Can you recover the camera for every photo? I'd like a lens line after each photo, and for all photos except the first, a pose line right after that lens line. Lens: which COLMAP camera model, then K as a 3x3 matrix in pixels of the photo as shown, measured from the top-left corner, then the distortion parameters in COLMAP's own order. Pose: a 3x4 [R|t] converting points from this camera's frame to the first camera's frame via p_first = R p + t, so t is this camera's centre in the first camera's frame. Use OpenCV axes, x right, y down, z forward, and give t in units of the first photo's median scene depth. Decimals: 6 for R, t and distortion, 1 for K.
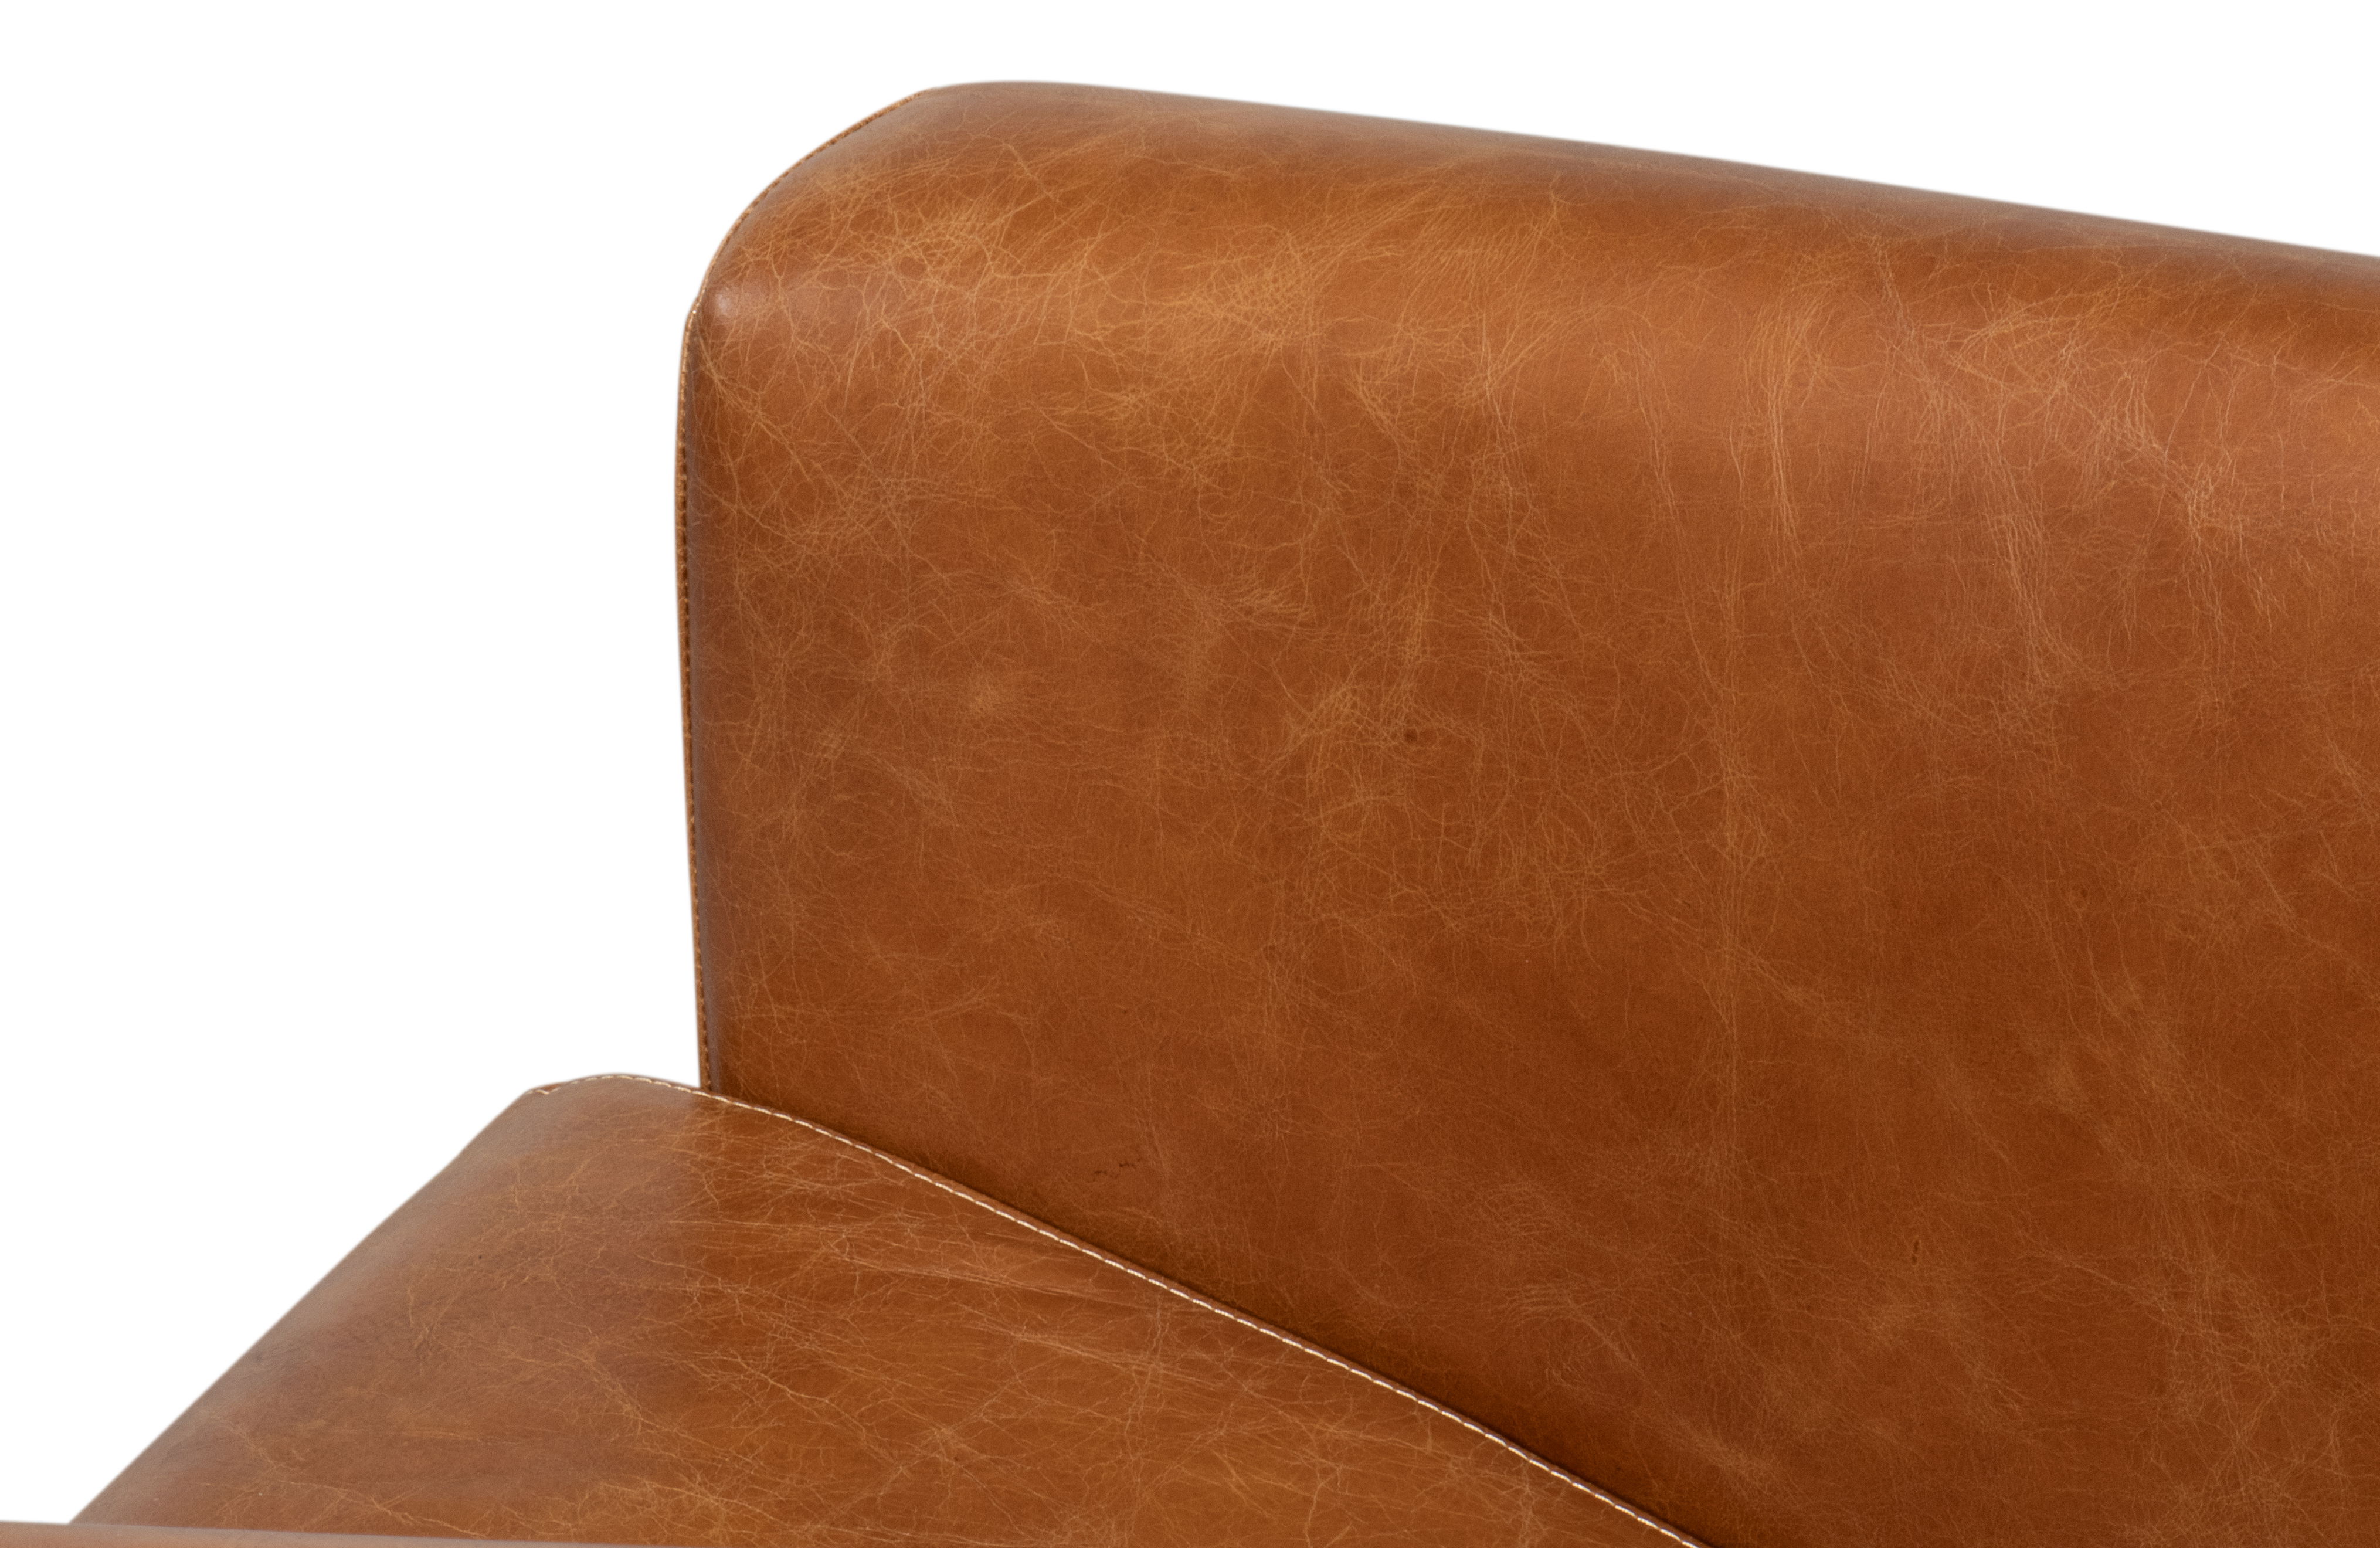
lens RADIAL K [[9087.6, 0, 1189.7], [0, 9087.6, 775.8], [0, 0, 1]] dist [0.030760, 0.000000]
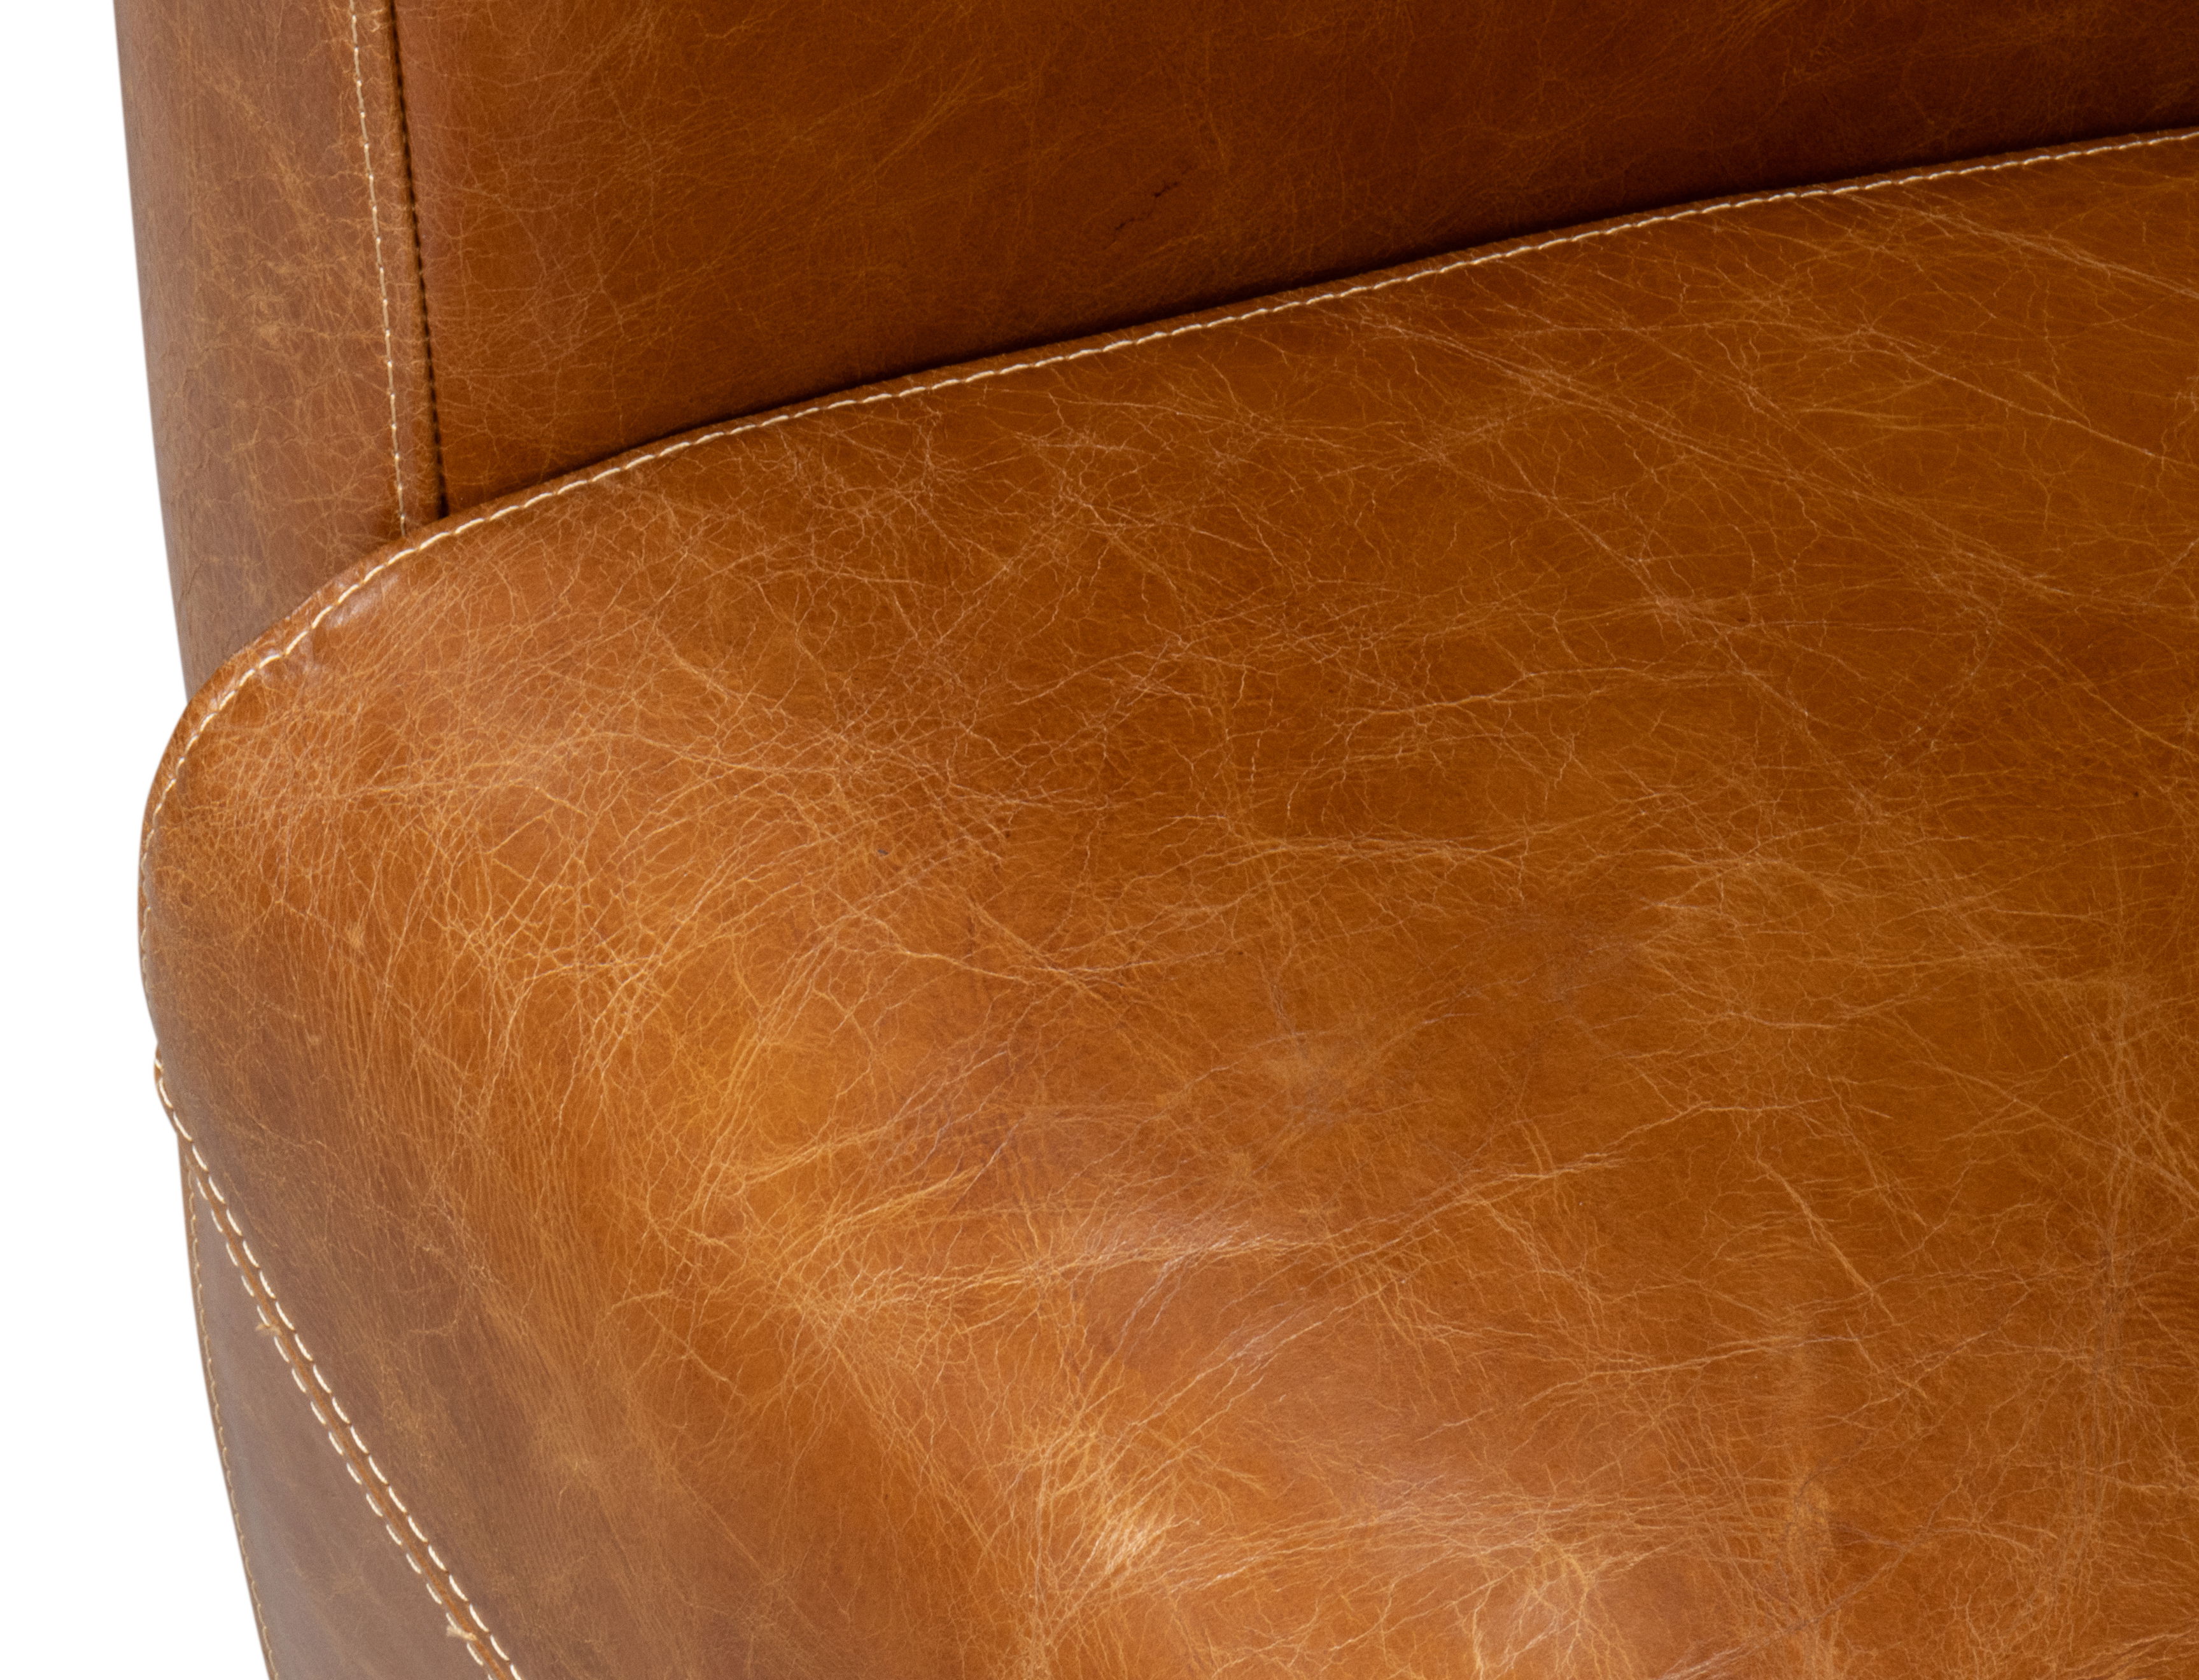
lens RADIAL K [[9860.7, 0, 1101.7], [0, 9860.7, 840.9], [0, 0, 1]] dist [0.064298, 0.000000]
pose [[0.503859, -0.593541, 0.627563, -0.515353], [0.393071, 0.804494, 0.445291, -0.254526], [-0.769169, 0.022313, 0.638655, 0.566599]]
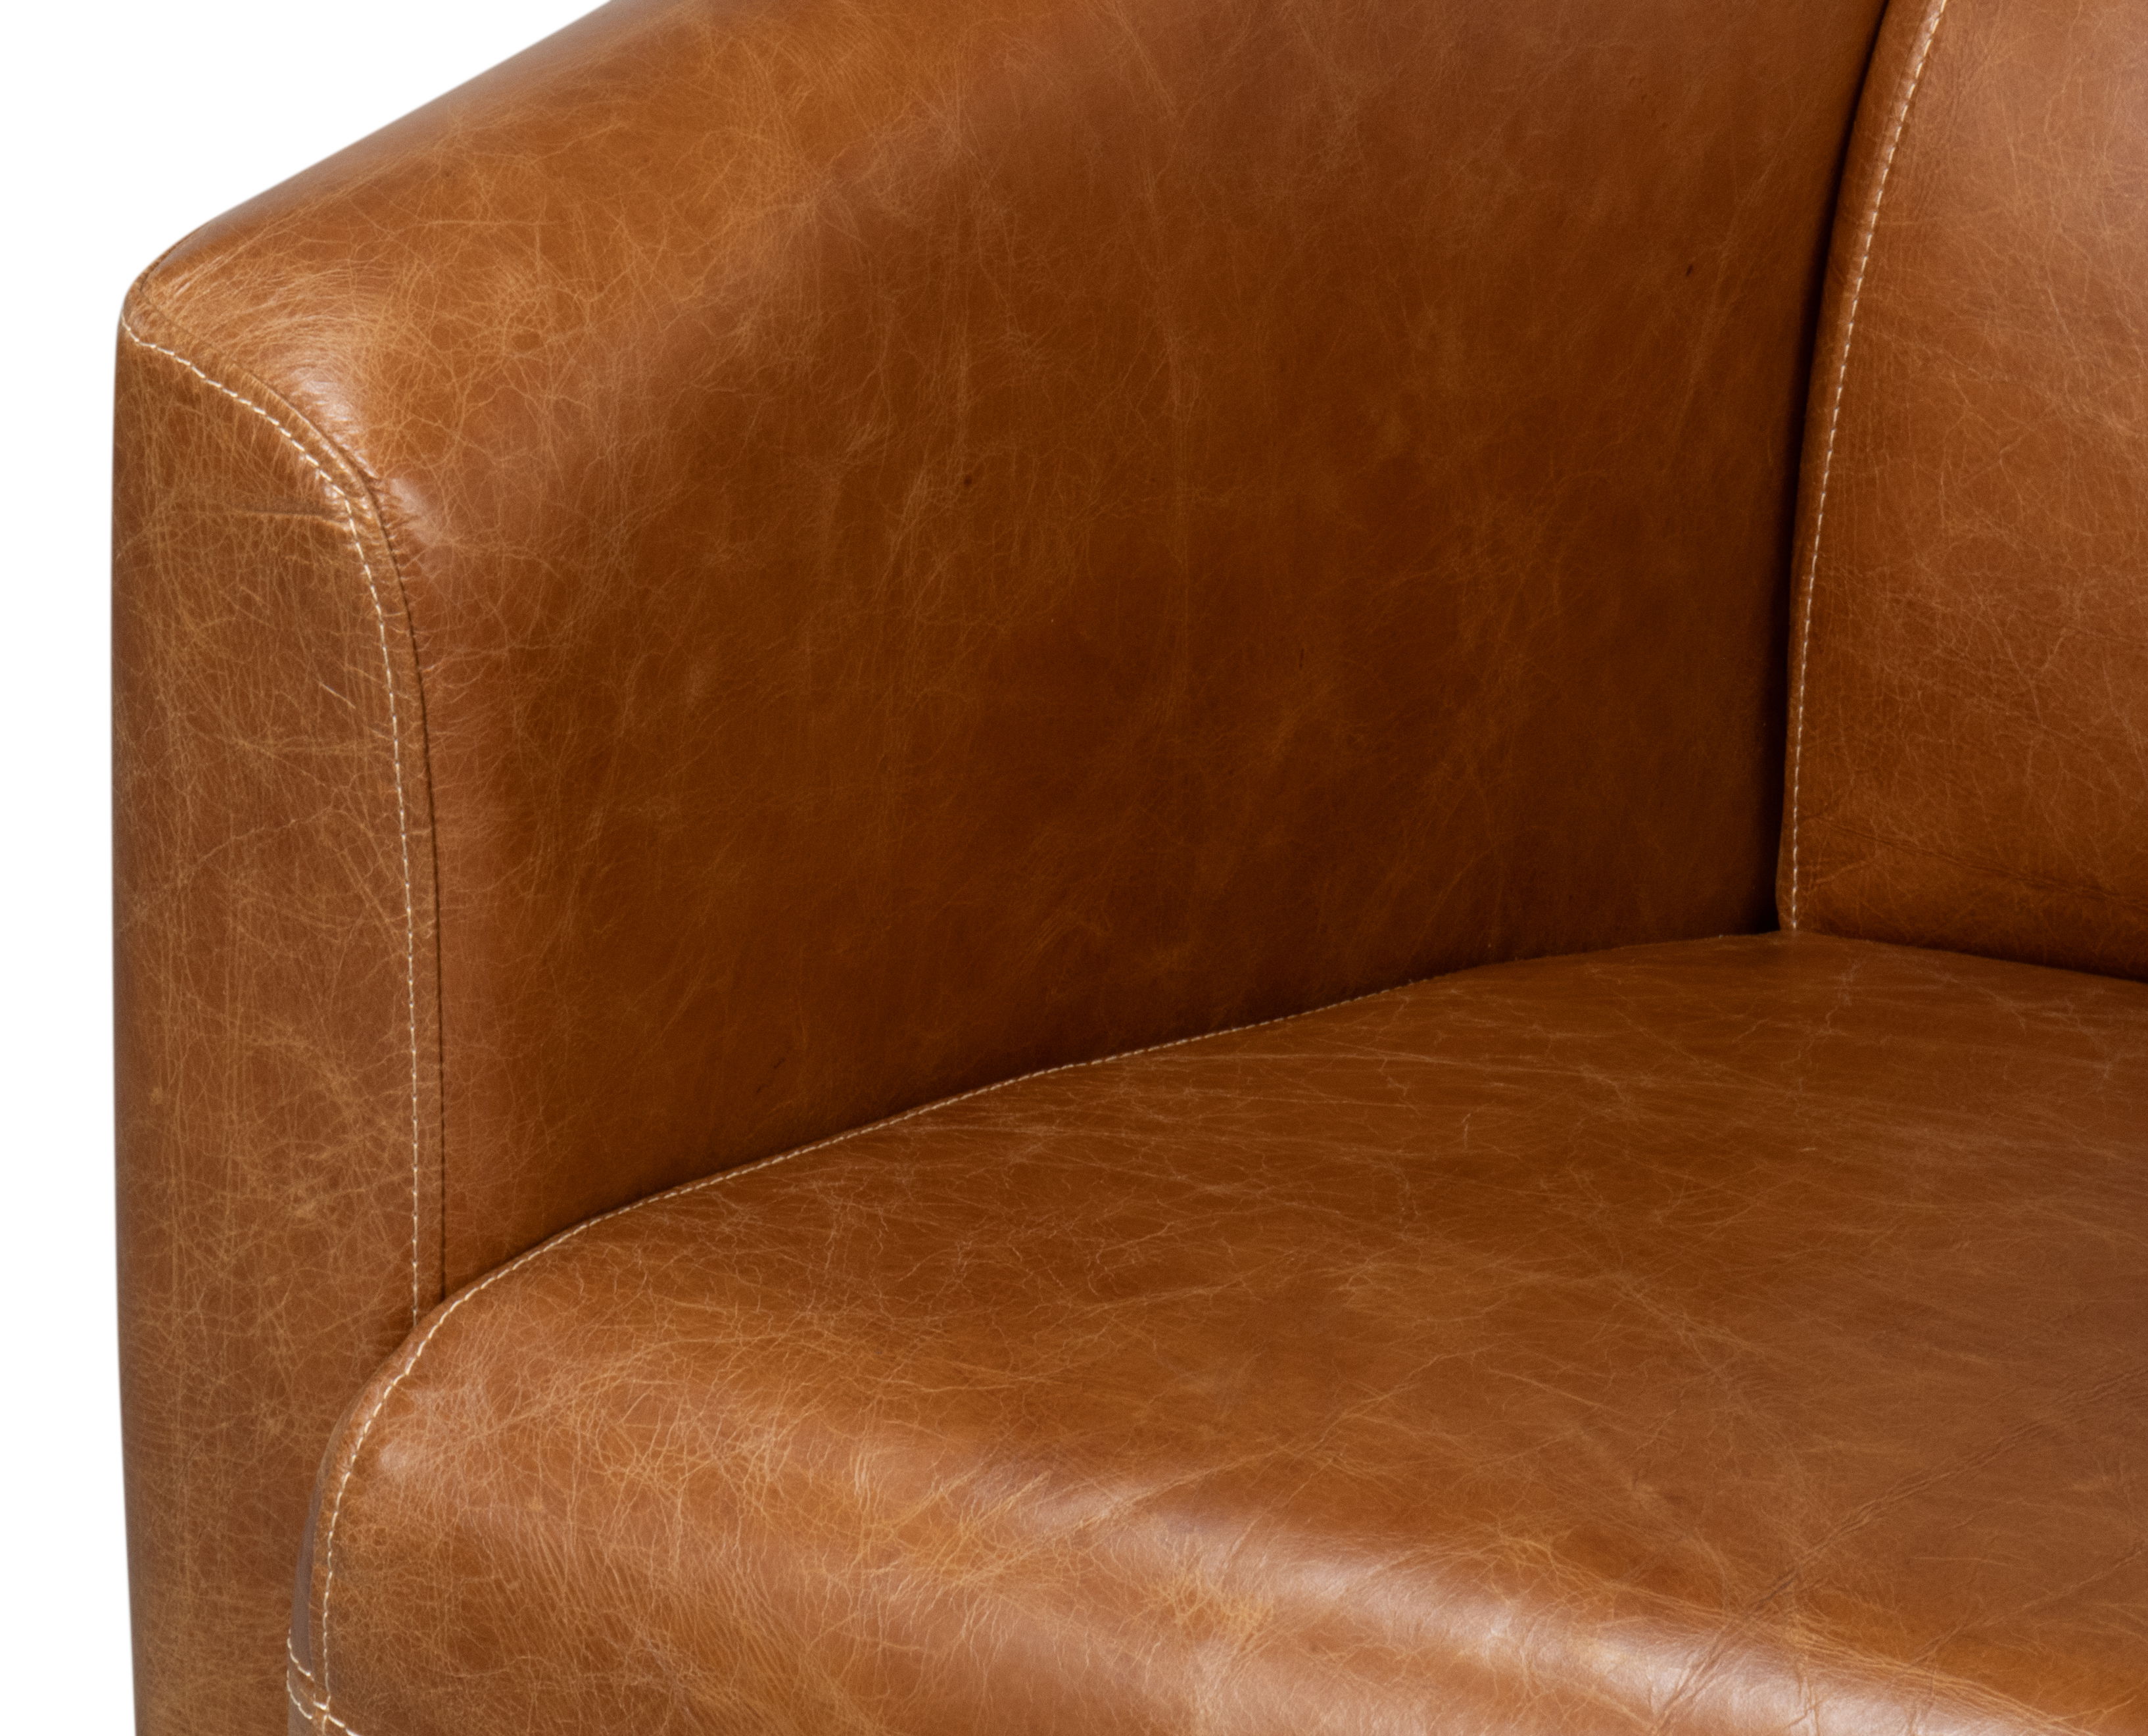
lens RADIAL K [[9891.2, 0, 1072.0], [0, 9891.2, 867.3], [0, 0, 1]] dist [0.127803, 0.000000]
pose [[0.071179, -0.395517, 0.915697, -1.086067], [0.416581, 0.845917, 0.332995, -0.357149], [-0.906308, 0.357759, 0.224976, 0.737575]]
